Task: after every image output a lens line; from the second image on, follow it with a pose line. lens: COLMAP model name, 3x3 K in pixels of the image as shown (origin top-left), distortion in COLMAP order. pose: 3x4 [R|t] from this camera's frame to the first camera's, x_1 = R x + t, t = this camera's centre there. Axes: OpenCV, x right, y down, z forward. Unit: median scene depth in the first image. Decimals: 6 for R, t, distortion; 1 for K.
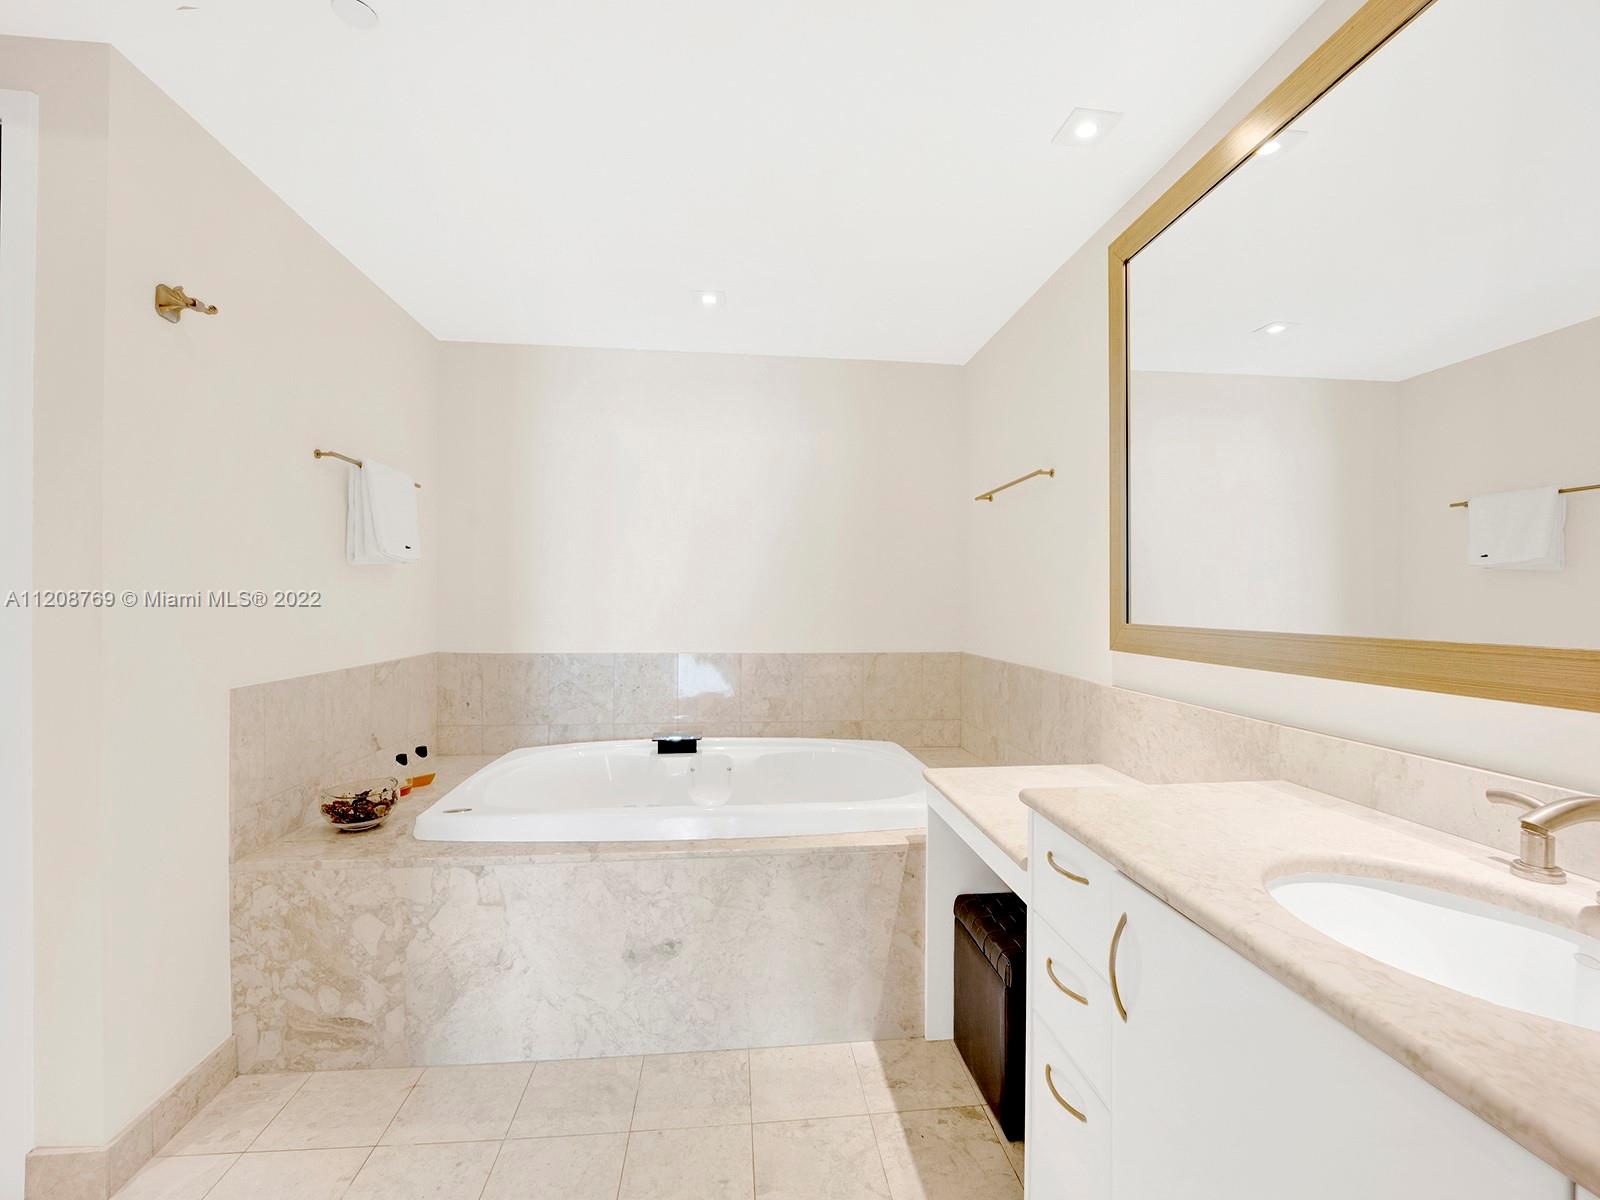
lens RADIAL K [[692.2, 0, 809.3], [0, 692.2, 597.1], [0, 0, 1]] dist [-0.016619, 0.000383]
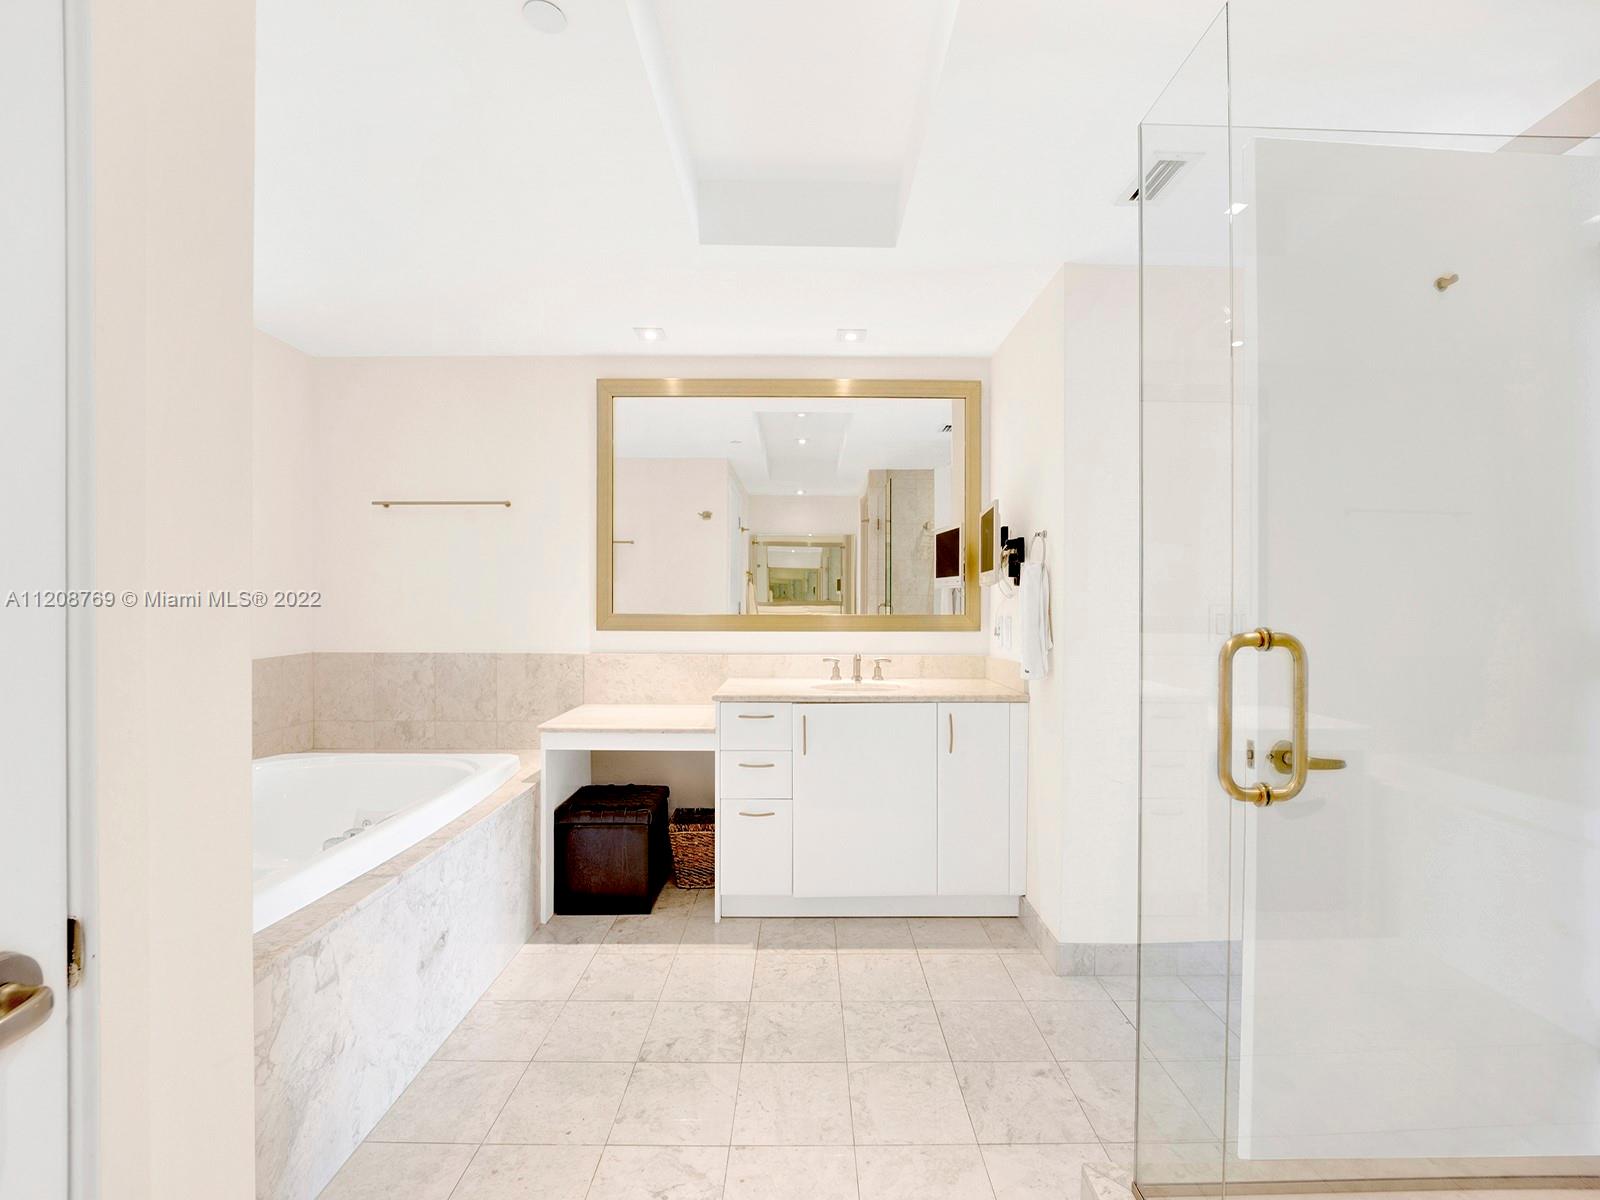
lens RADIAL K [[692.2, 0, 809.3], [0, 692.2, 597.1], [0, 0, 1]] dist [-0.016619, 0.000383]
pose [[0.095276, 0.003439, 0.995445, -1.210575], [-0.009972, 0.999947, -0.002500, -0.003310], [-0.995401, -0.009688, 0.095306, 0.379669]]
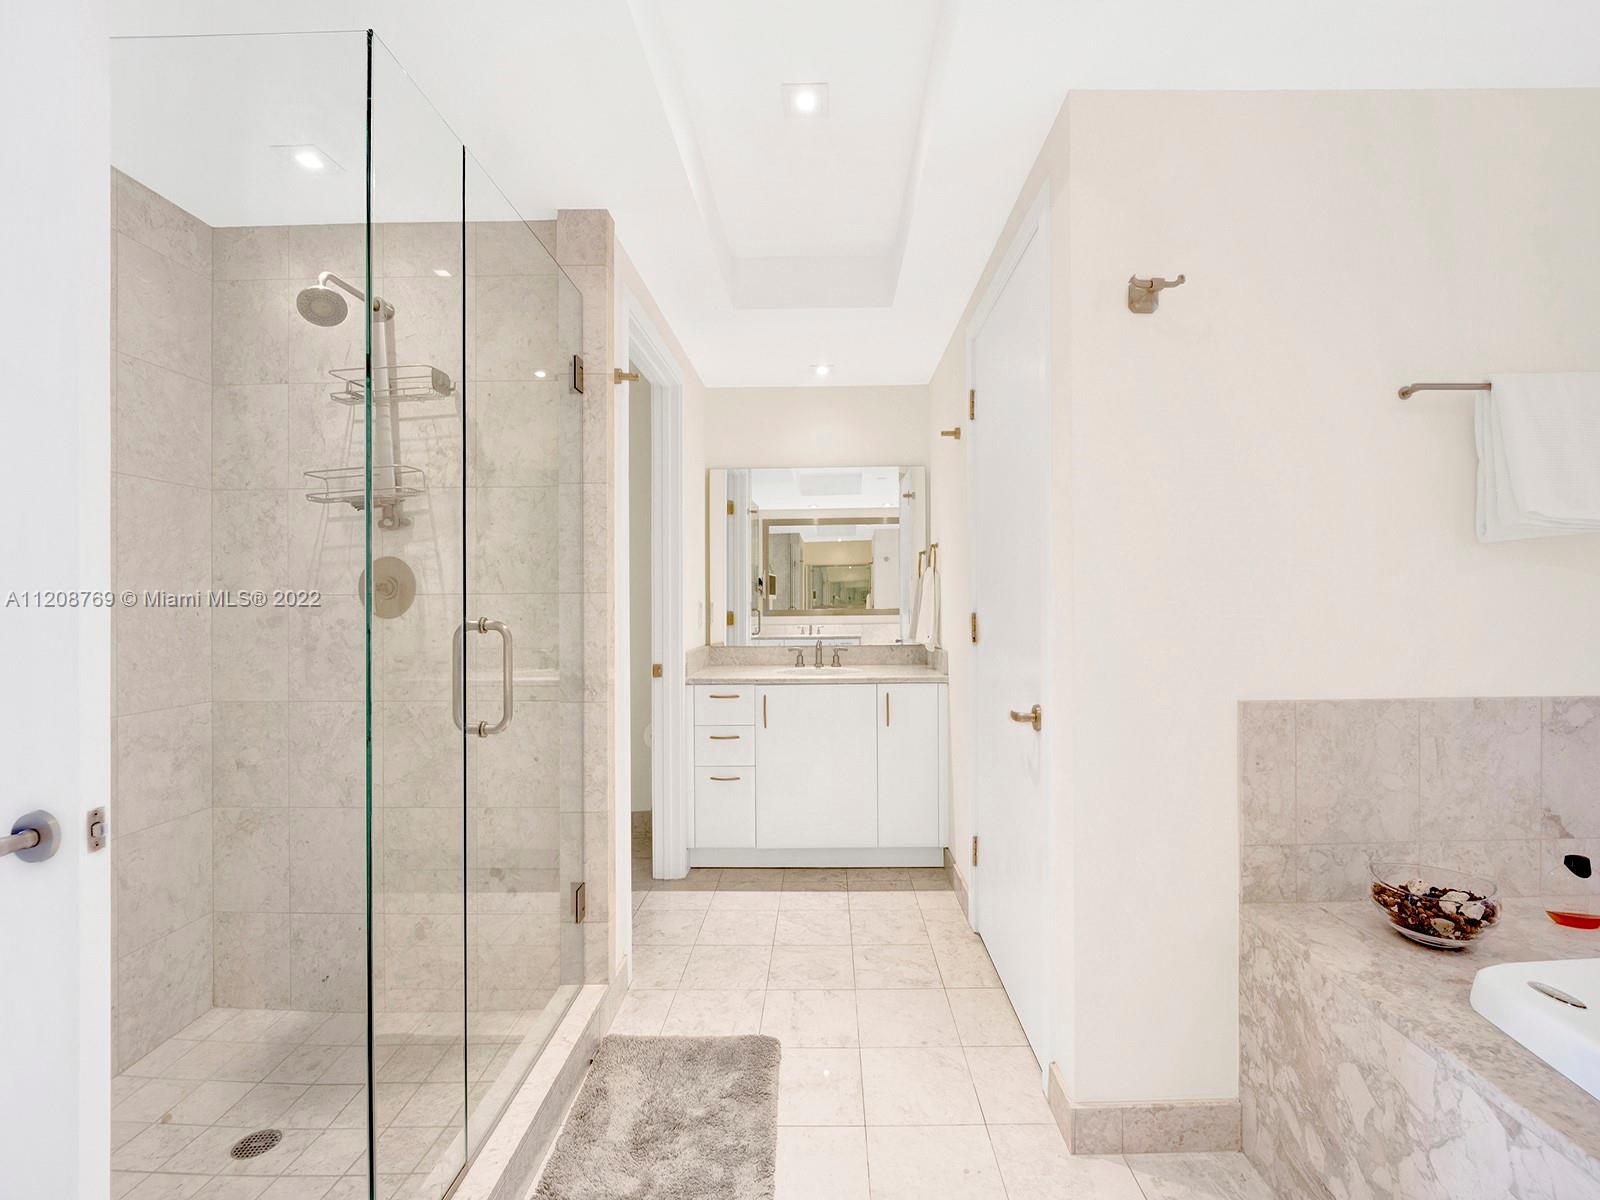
lens RADIAL K [[692.2, 0, 809.3], [0, 692.2, 597.1], [0, 0, 1]] dist [-0.016619, 0.000383]
pose [[-0.119804, -0.006531, -0.992776, 0.080607], [0.015239, 0.999848, -0.008417, 0.001834], [0.992681, -0.016137, -0.119686, 0.555596]]
